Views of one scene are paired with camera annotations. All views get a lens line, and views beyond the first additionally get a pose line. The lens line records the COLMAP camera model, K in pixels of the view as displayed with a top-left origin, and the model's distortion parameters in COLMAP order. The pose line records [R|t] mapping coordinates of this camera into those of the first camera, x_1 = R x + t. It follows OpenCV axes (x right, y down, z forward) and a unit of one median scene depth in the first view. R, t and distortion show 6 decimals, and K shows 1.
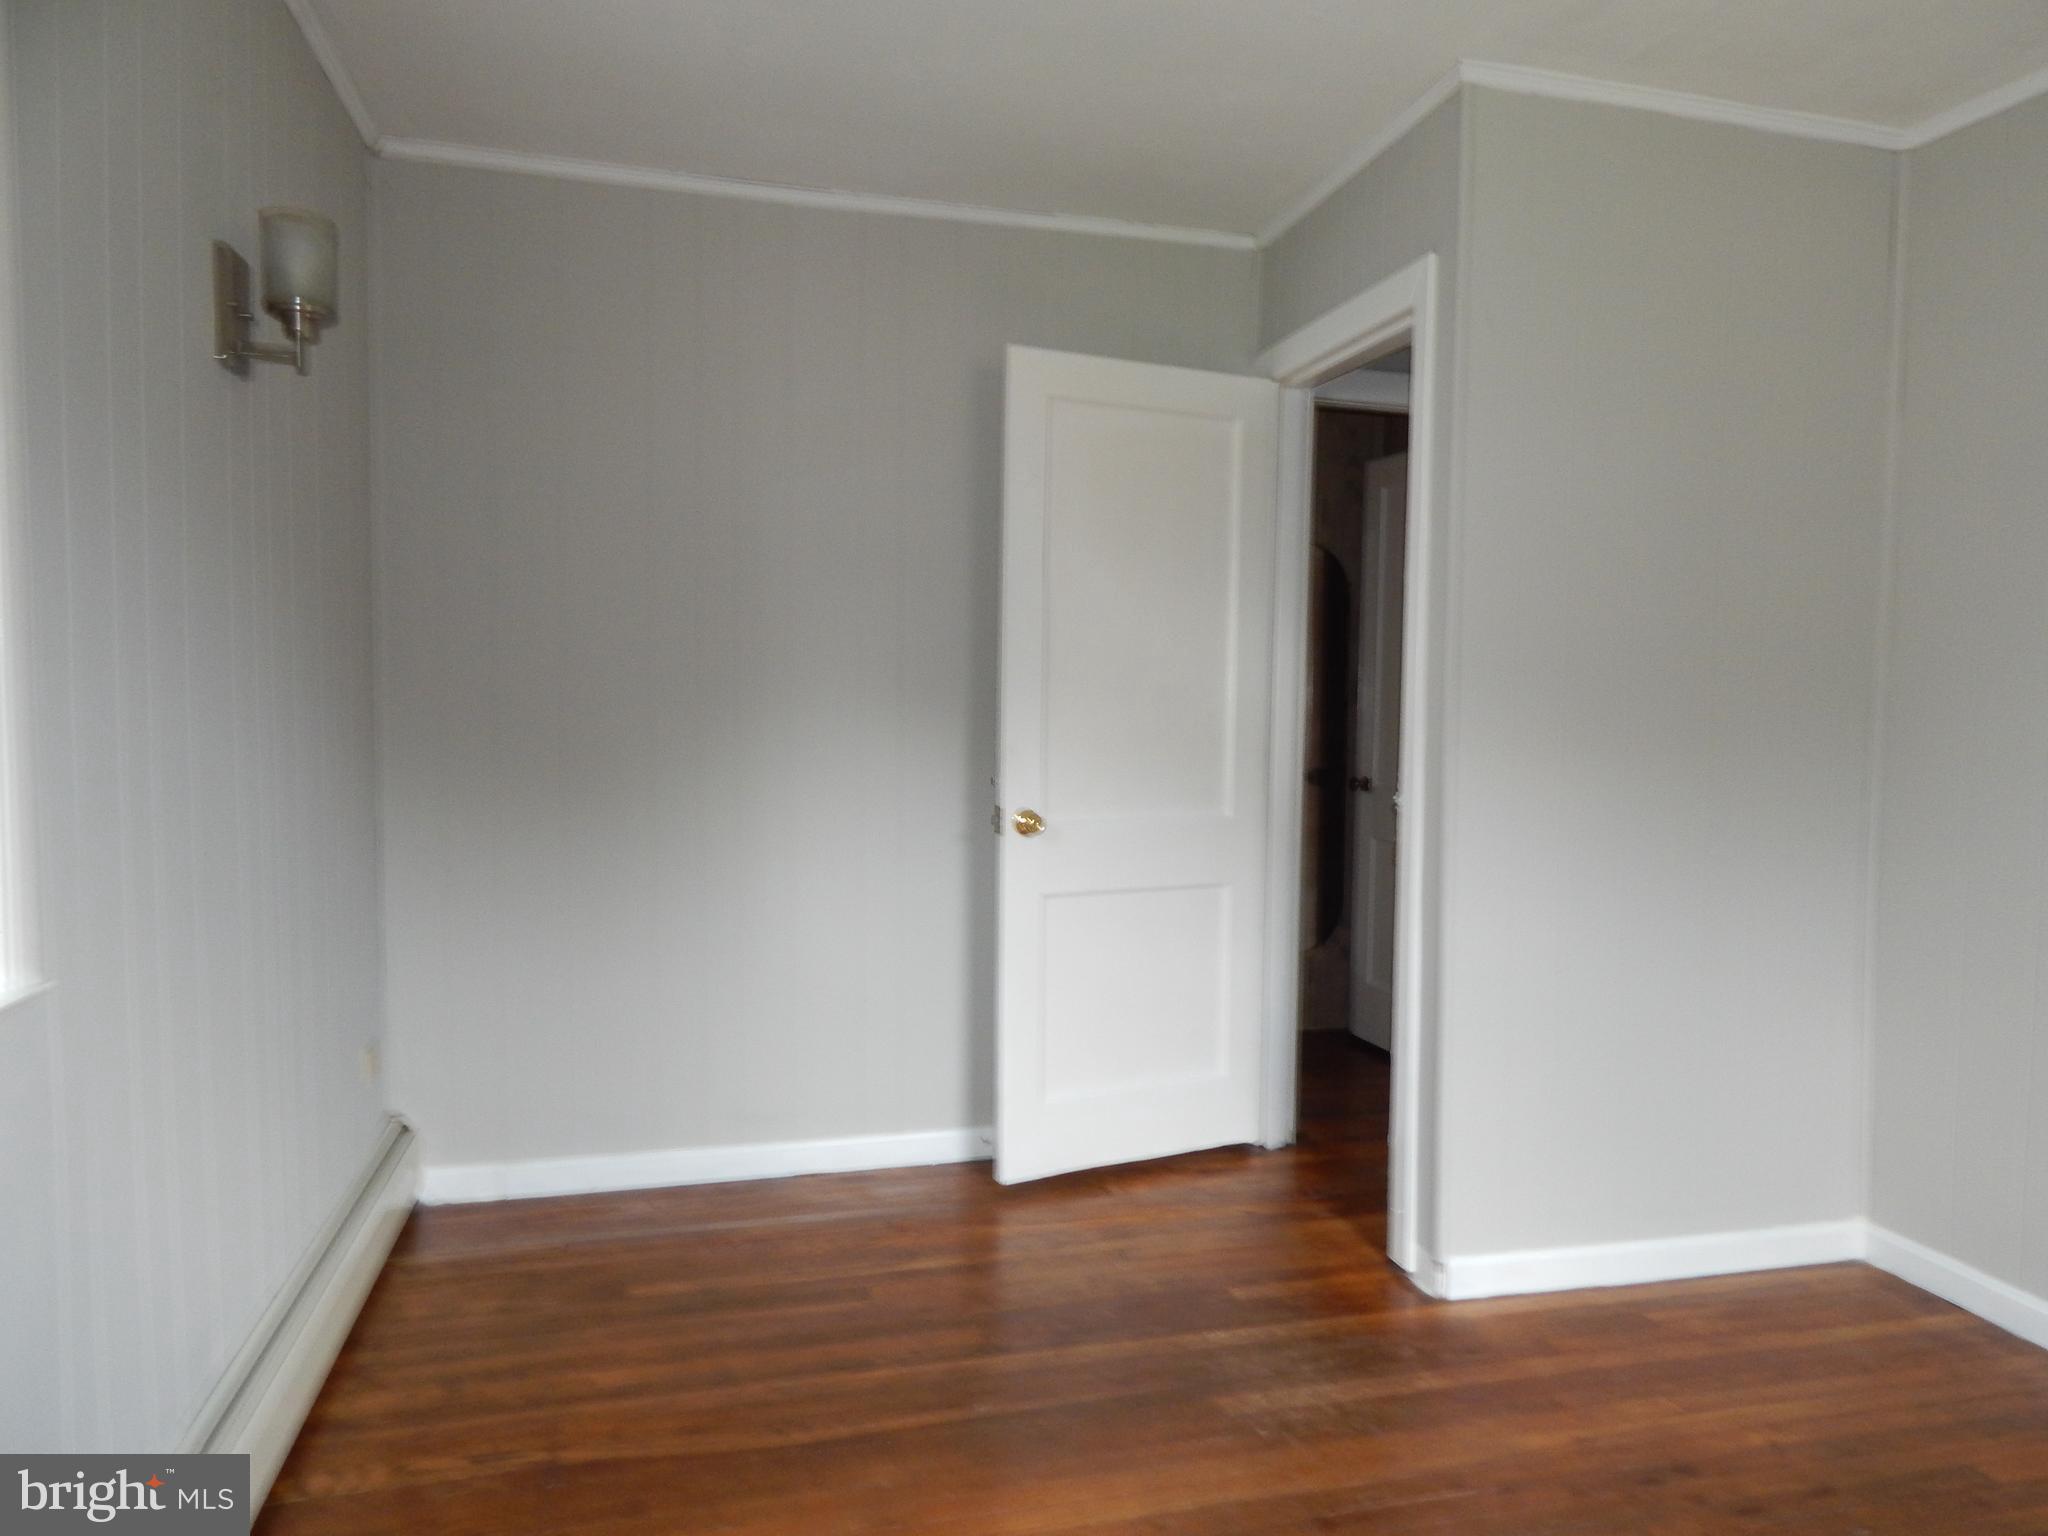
lens RADIAL K [[1390.9, 0, 1048.2], [0, 1390.9, 701.1], [0, 0, 1]] dist [0.016110, -0.004052]
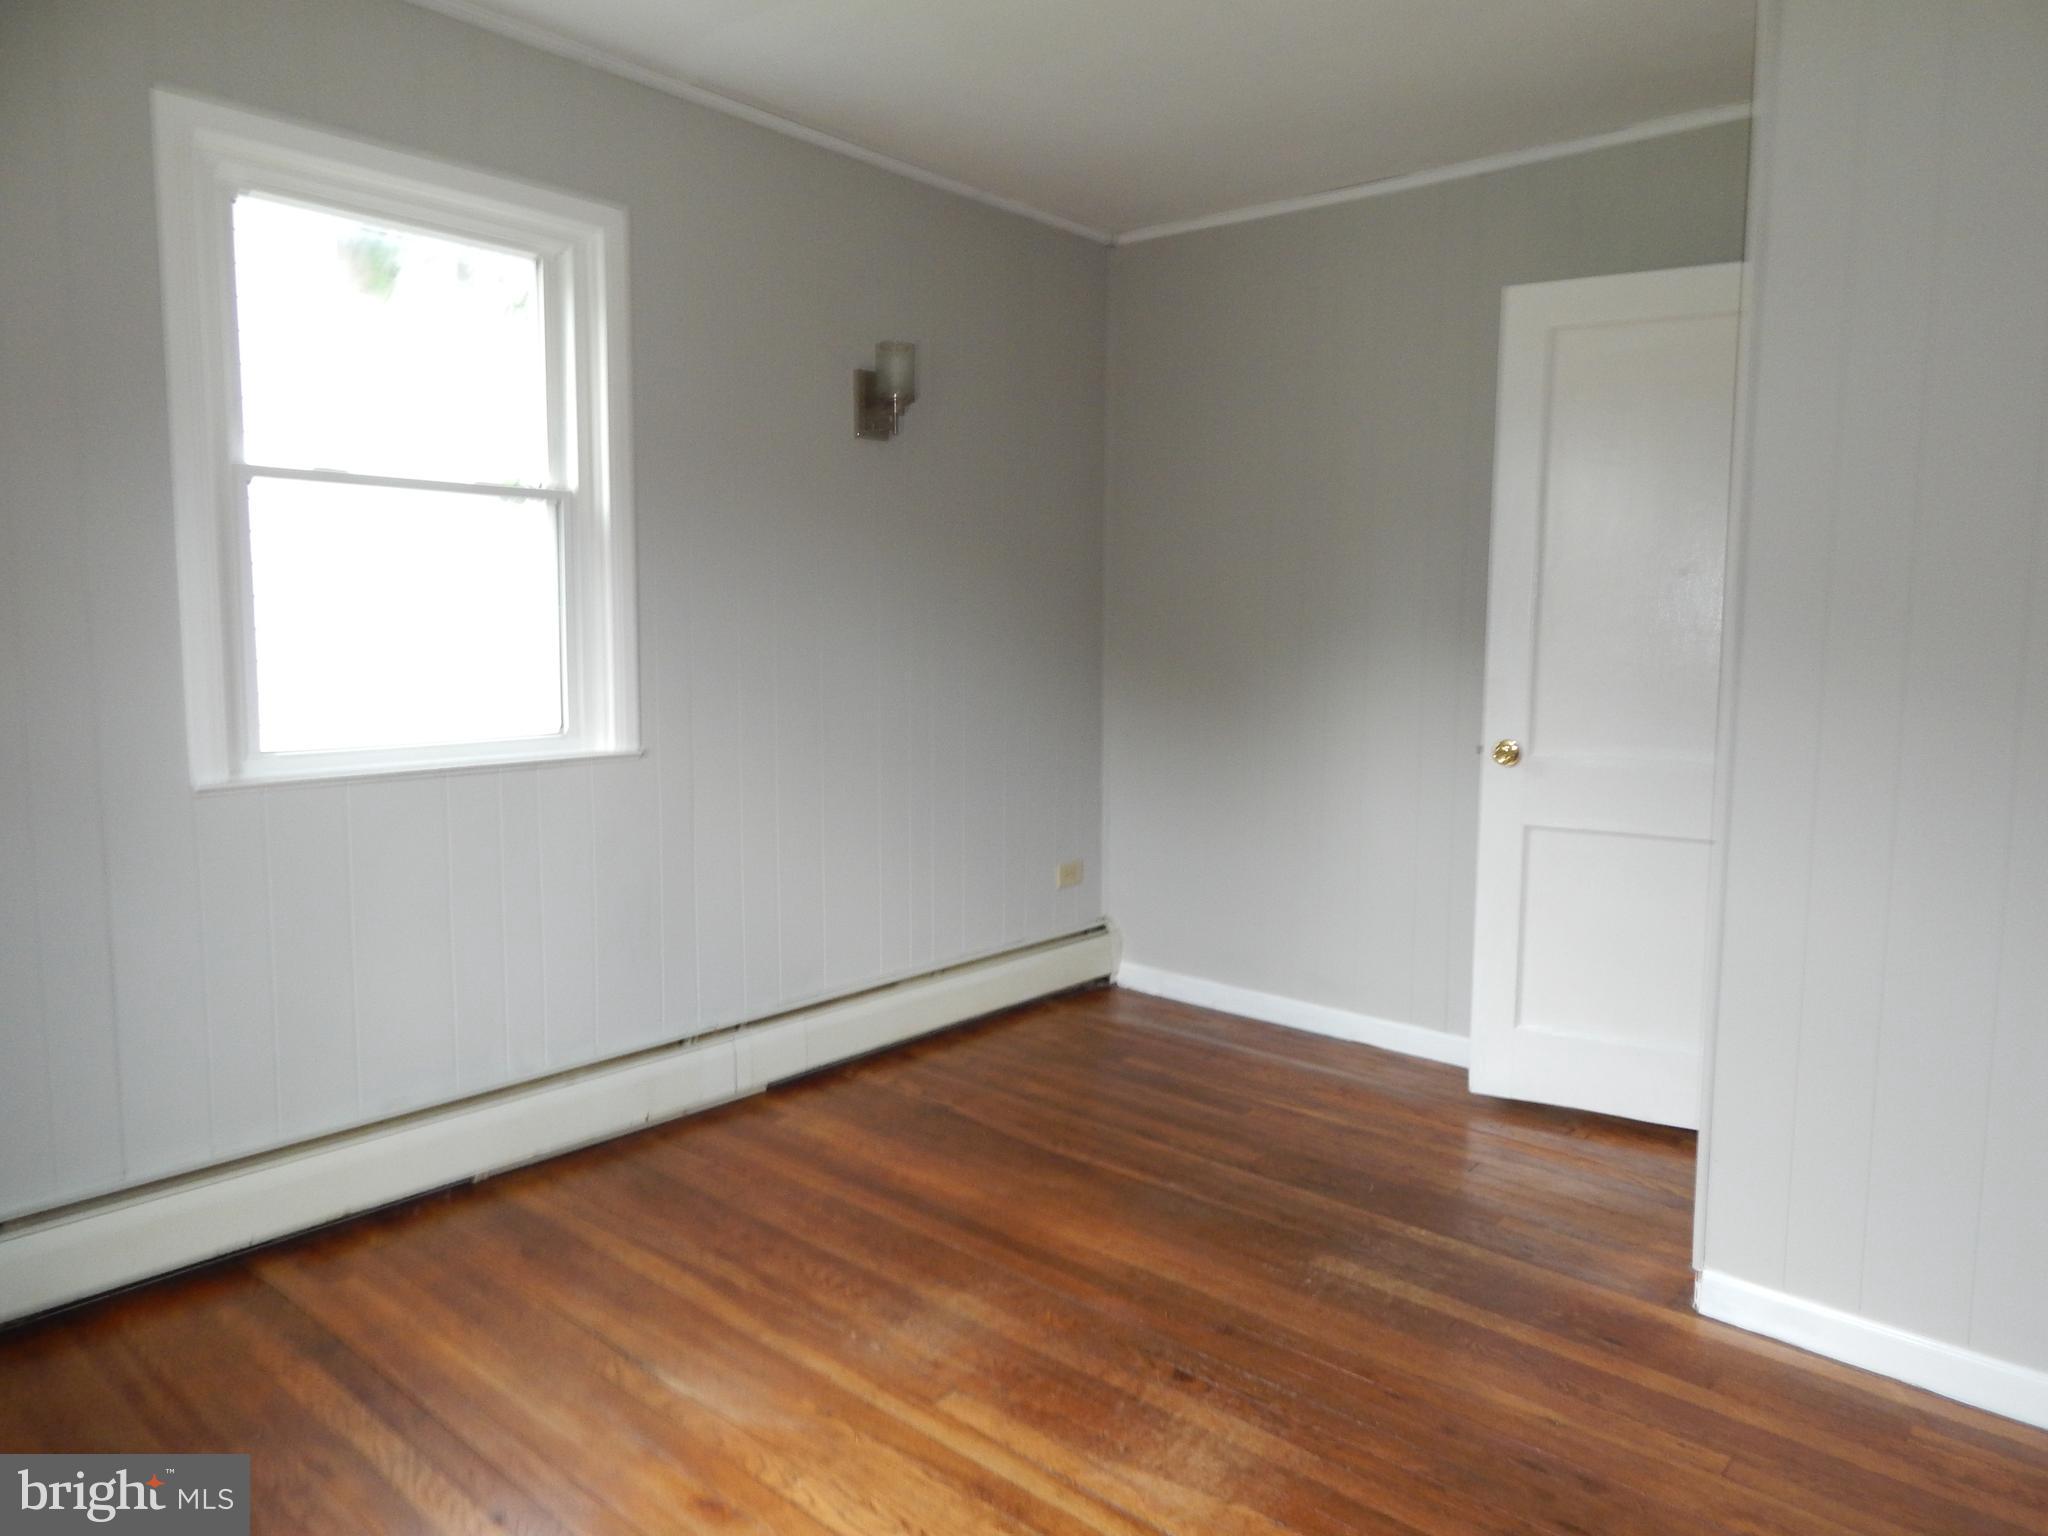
lens RADIAL K [[1364.6, 0, 1030.3], [0, 1364.6, 752.7], [0, 0, 1]] dist [0.009302, -0.006823]
pose [[0.557437, 0.078510, -0.826499, 0.768497], [-0.013430, 0.996241, 0.085576, 0.001222], [0.830111, -0.036603, 0.556396, 0.174310]]
